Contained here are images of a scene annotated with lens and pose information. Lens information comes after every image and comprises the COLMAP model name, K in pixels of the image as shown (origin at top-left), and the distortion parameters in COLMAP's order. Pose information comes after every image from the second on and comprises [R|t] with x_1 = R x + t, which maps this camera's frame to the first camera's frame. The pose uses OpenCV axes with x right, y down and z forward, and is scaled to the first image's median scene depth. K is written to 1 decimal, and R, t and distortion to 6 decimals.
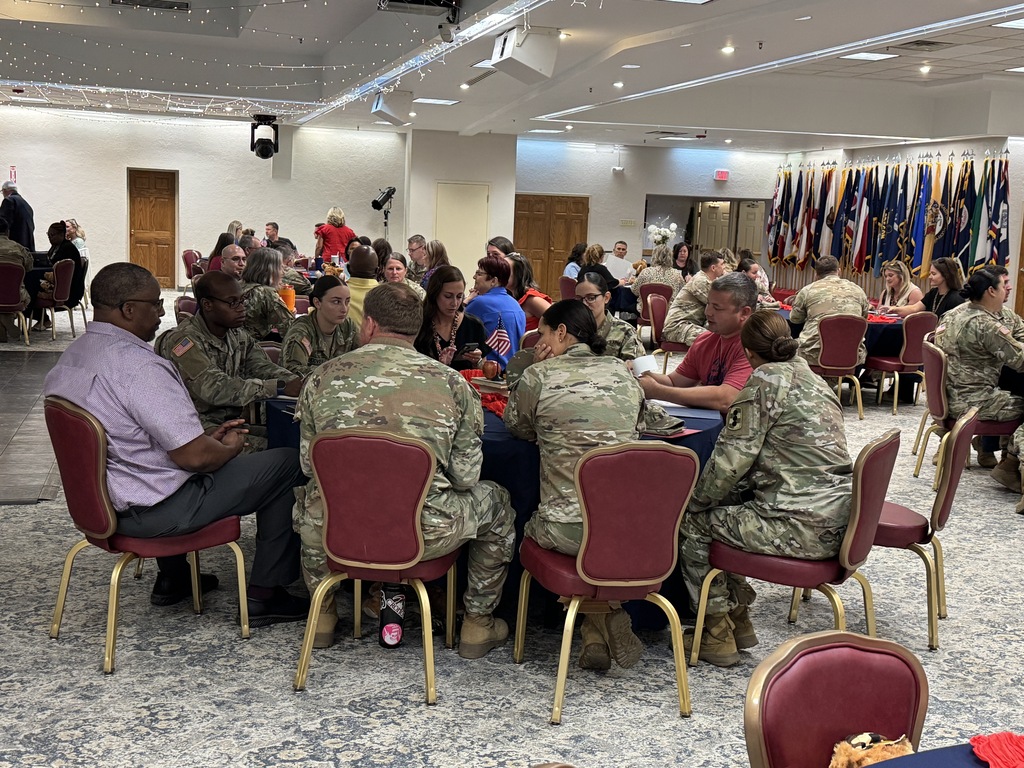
lens RADIAL K [[1277.4, 0, 487.2], [0, 1277.4, 384.6], [0, 0, 1]] dist [0.245443, -0.552239]
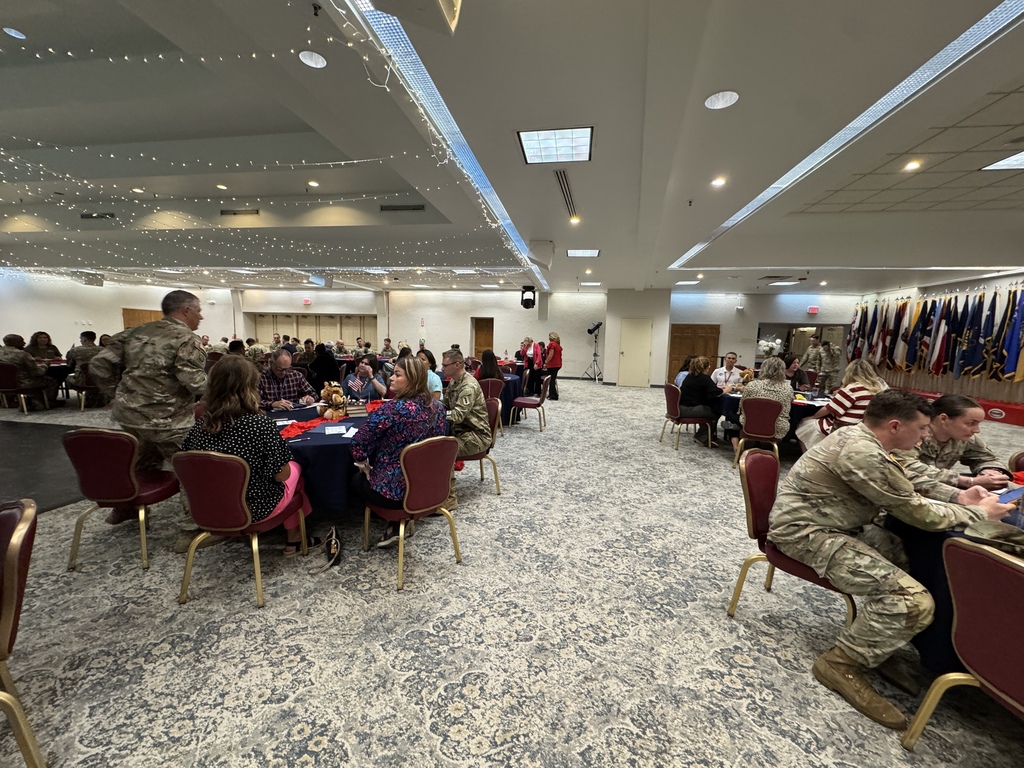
lens RADIAL K [[404.8, 0, 512.0], [0, 404.8, 384.0], [0, 0, 1]] dist [-0.000740, -0.000137]
pose [[0.909960, 0.031669, -0.413486, 0.057497], [-0.042126, 0.998981, -0.016195, -0.051366], [0.412551, 0.032156, 0.910367, 0.437421]]
